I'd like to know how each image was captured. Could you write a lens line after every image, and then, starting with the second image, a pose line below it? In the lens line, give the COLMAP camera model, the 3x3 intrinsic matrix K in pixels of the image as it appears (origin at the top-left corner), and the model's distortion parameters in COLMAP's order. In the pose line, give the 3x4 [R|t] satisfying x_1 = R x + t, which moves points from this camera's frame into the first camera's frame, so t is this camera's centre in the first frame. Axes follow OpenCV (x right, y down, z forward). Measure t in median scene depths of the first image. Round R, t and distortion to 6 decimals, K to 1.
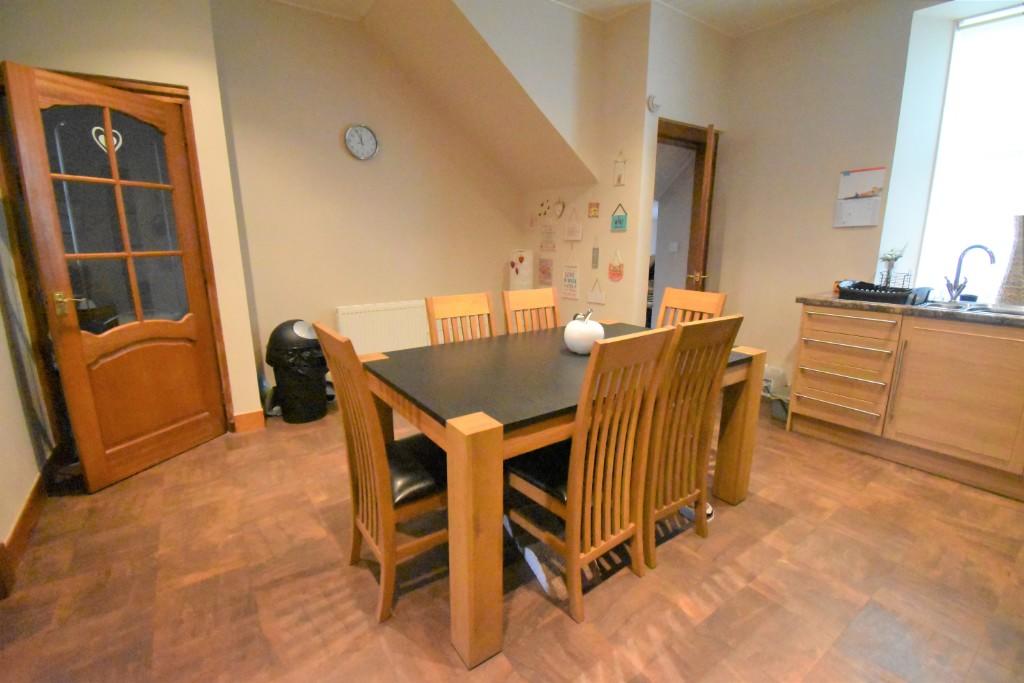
lens RADIAL K [[452.3, 0, 512.0], [0, 452.3, 341.5], [0, 0, 1]] dist [-0.000179, -0.000187]
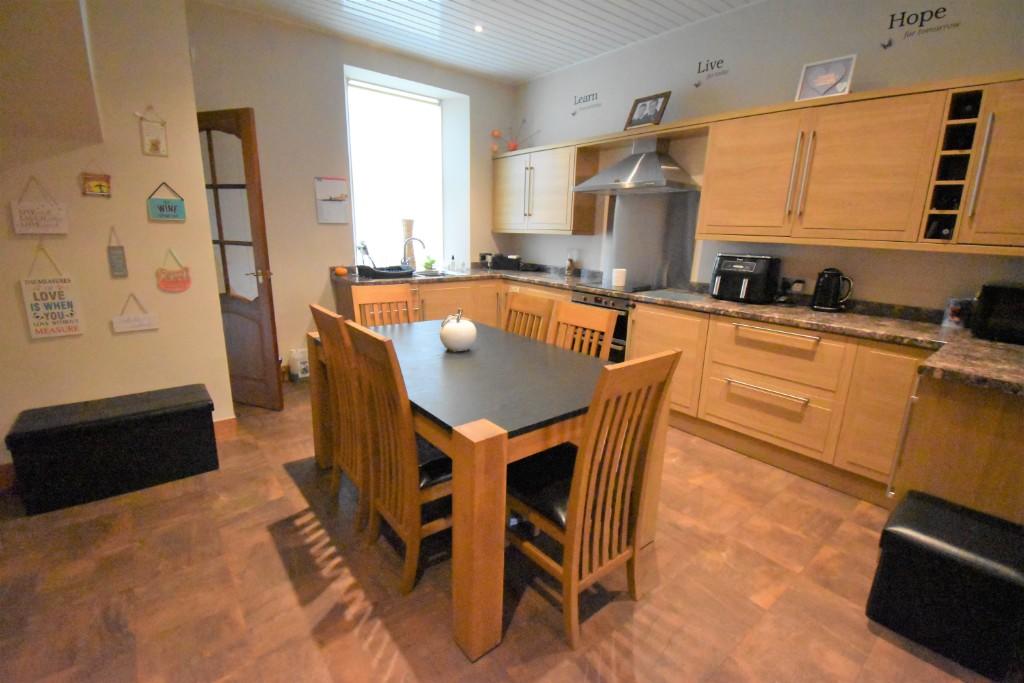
lens RADIAL K [[452.3, 0, 512.0], [0, 452.3, 341.5], [0, 0, 1]] dist [-0.000179, -0.000187]
pose [[-0.069124, -0.242893, 0.967587, -0.603539], [0.188341, 0.949288, 0.251754, -0.164727], [-0.979668, 0.199639, -0.019872, 0.603690]]
